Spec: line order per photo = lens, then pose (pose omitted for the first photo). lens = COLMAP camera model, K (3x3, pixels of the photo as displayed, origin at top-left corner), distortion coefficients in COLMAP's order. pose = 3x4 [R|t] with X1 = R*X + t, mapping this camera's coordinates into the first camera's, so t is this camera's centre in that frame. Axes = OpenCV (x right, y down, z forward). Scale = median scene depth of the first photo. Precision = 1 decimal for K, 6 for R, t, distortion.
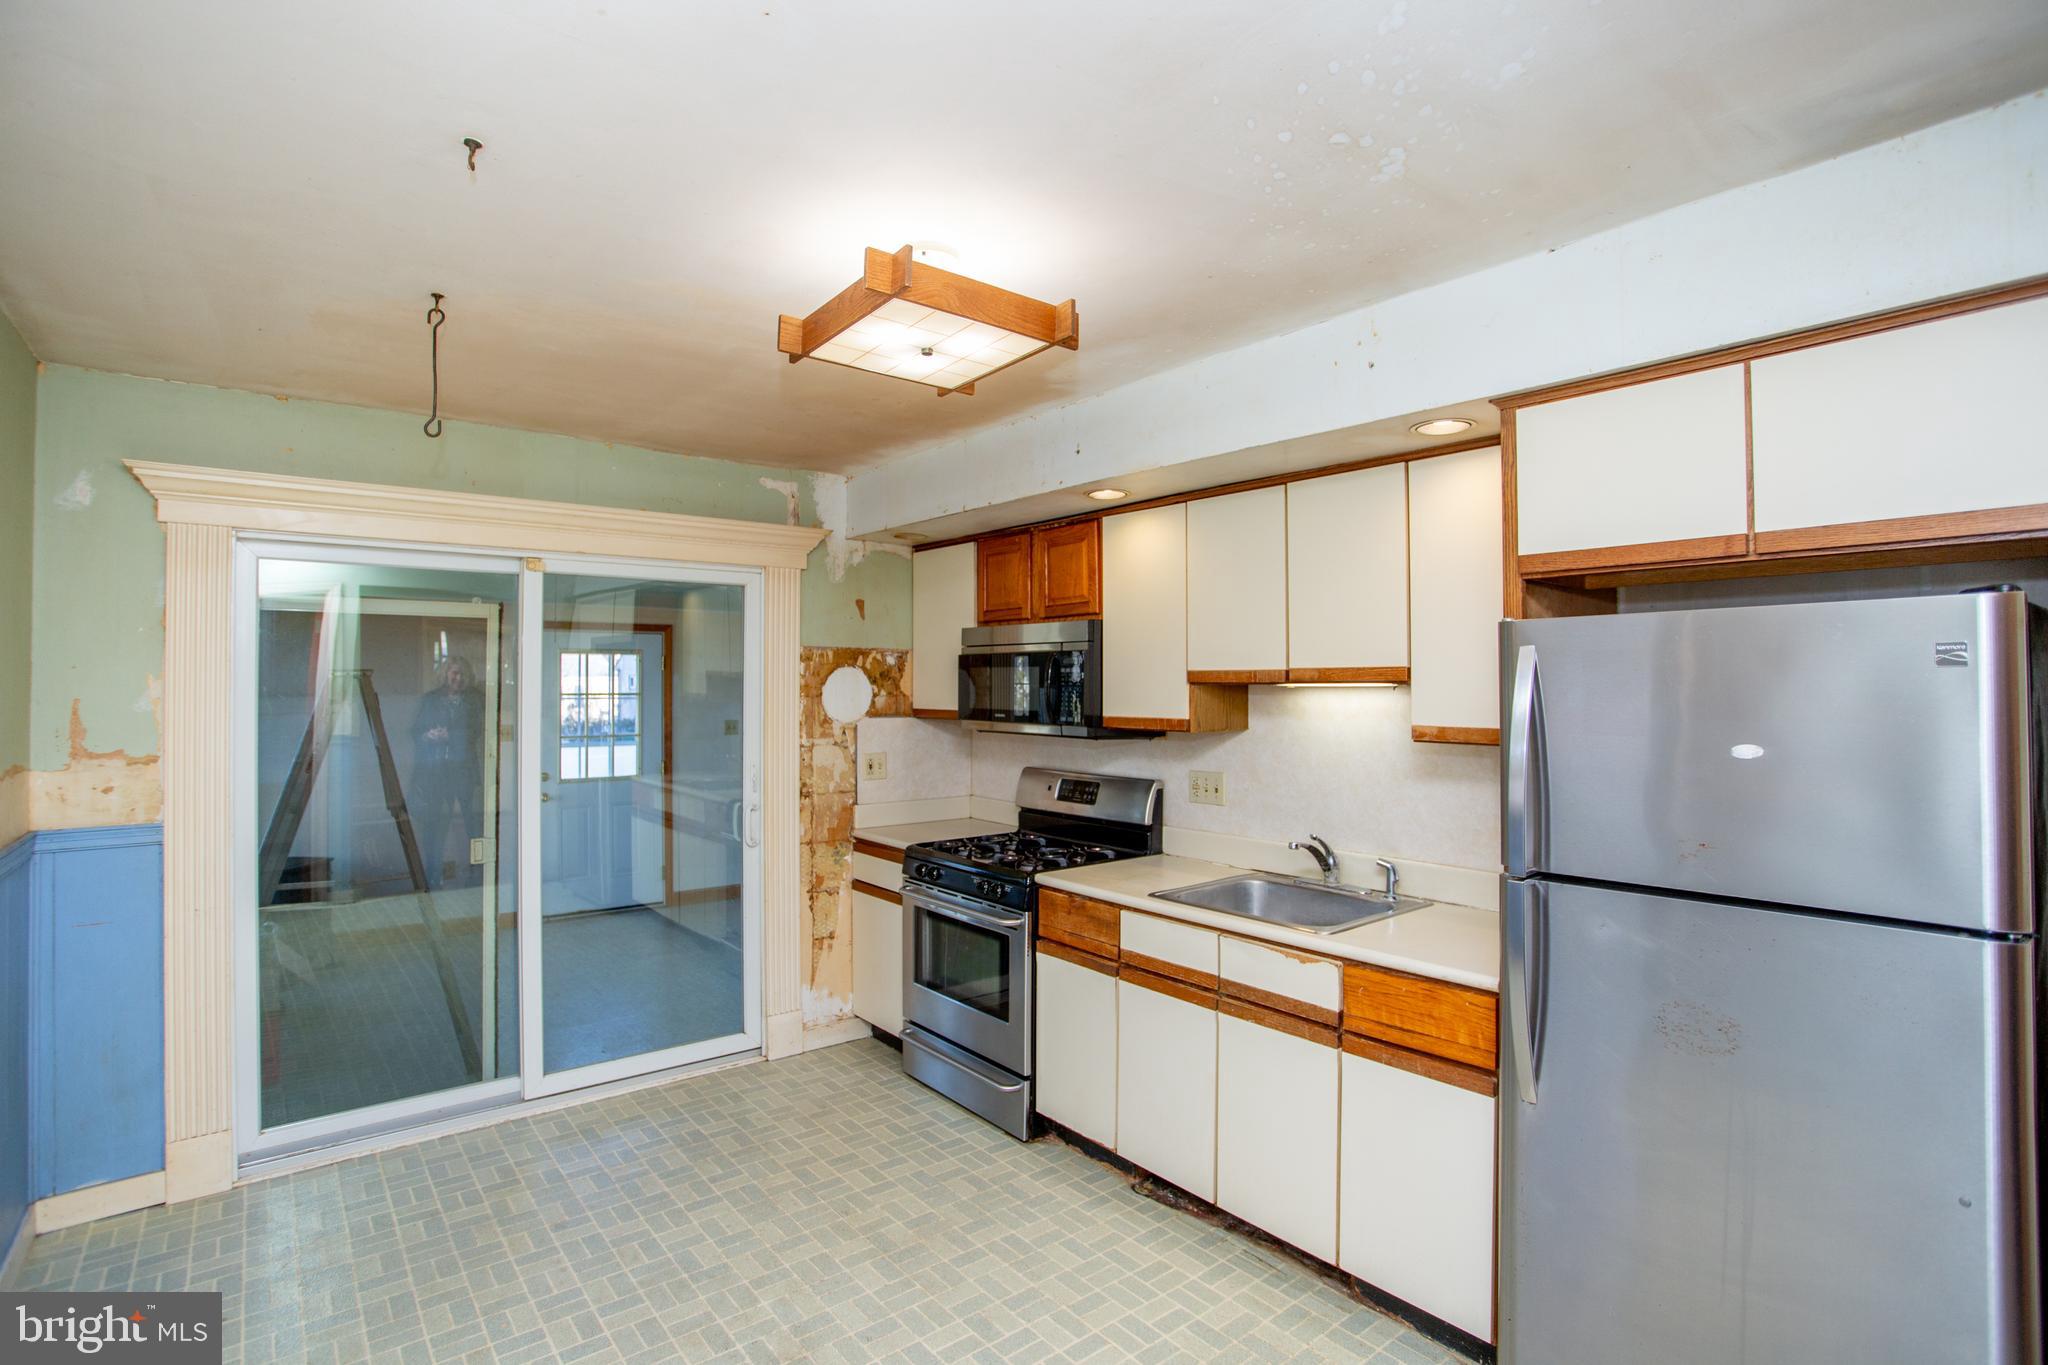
lens RADIAL K [[980.0, 0, 1012.9], [0, 980.0, 673.1], [0, 0, 1]] dist [-0.079803, 0.028212]
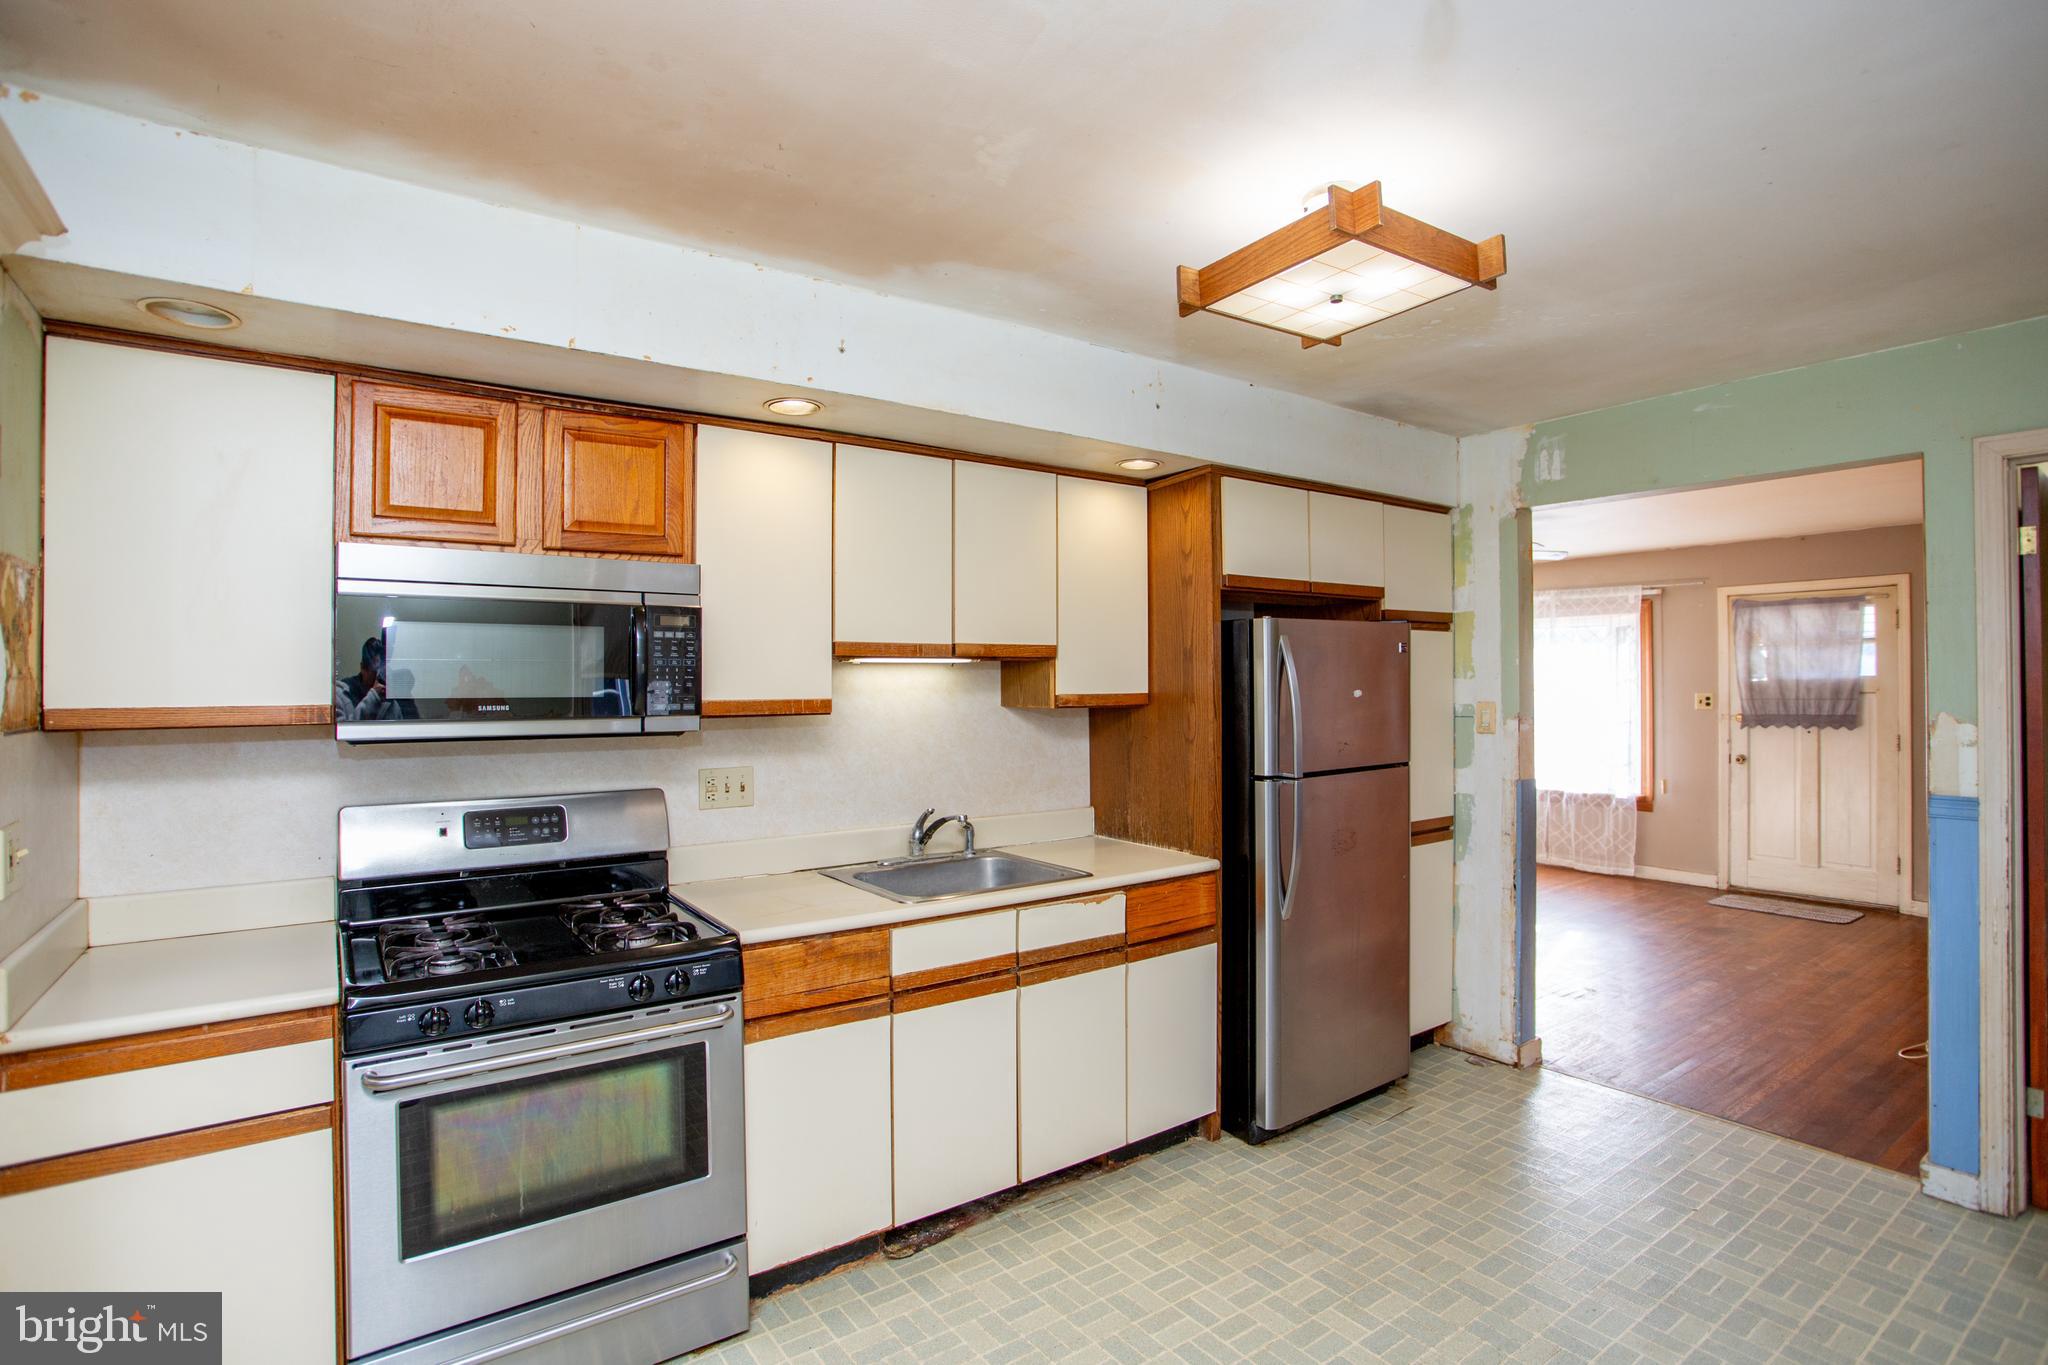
lens RADIAL K [[980.0, 0, 1012.9], [0, 980.0, 673.1], [0, 0, 1]] dist [-0.079803, 0.028212]
pose [[0.070798, 0.008083, 0.997458, -0.702946], [-0.006368, 0.999950, -0.007651, 0.032692], [-0.997470, -0.005810, 0.070846, 0.844262]]
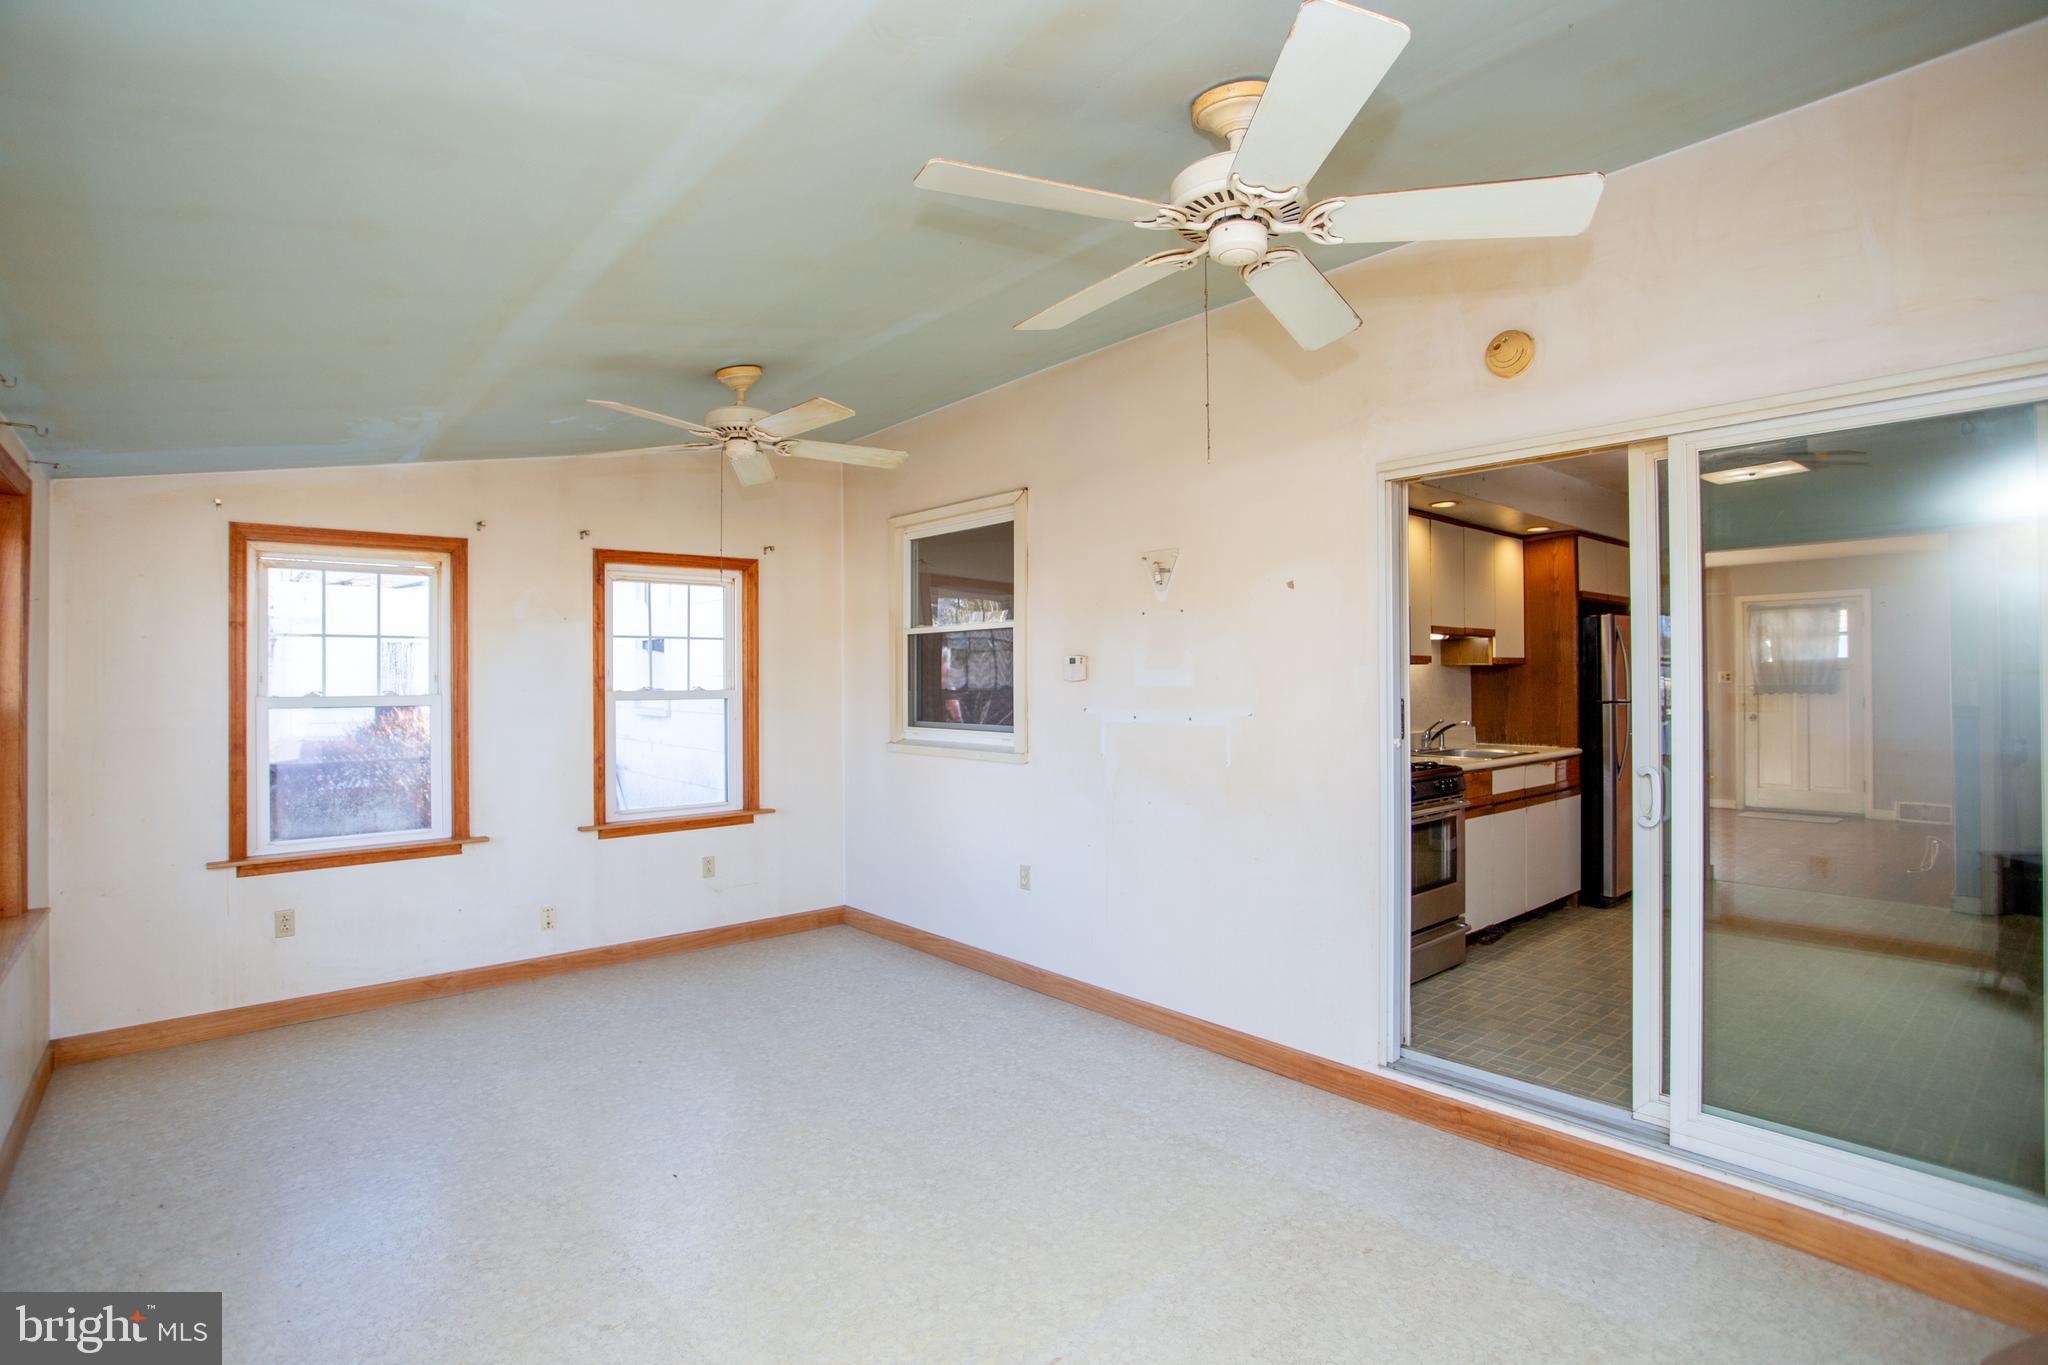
lens RADIAL K [[980.0, 0, 1012.9], [0, 980.0, 673.1], [0, 0, 1]] dist [-0.079803, 0.028212]
pose [[-0.020260, 0.009537, 0.999749, -1.470147], [-0.004559, 0.999943, -0.009631, 0.100777], [-0.999784, -0.004753, -0.020216, 1.832762]]
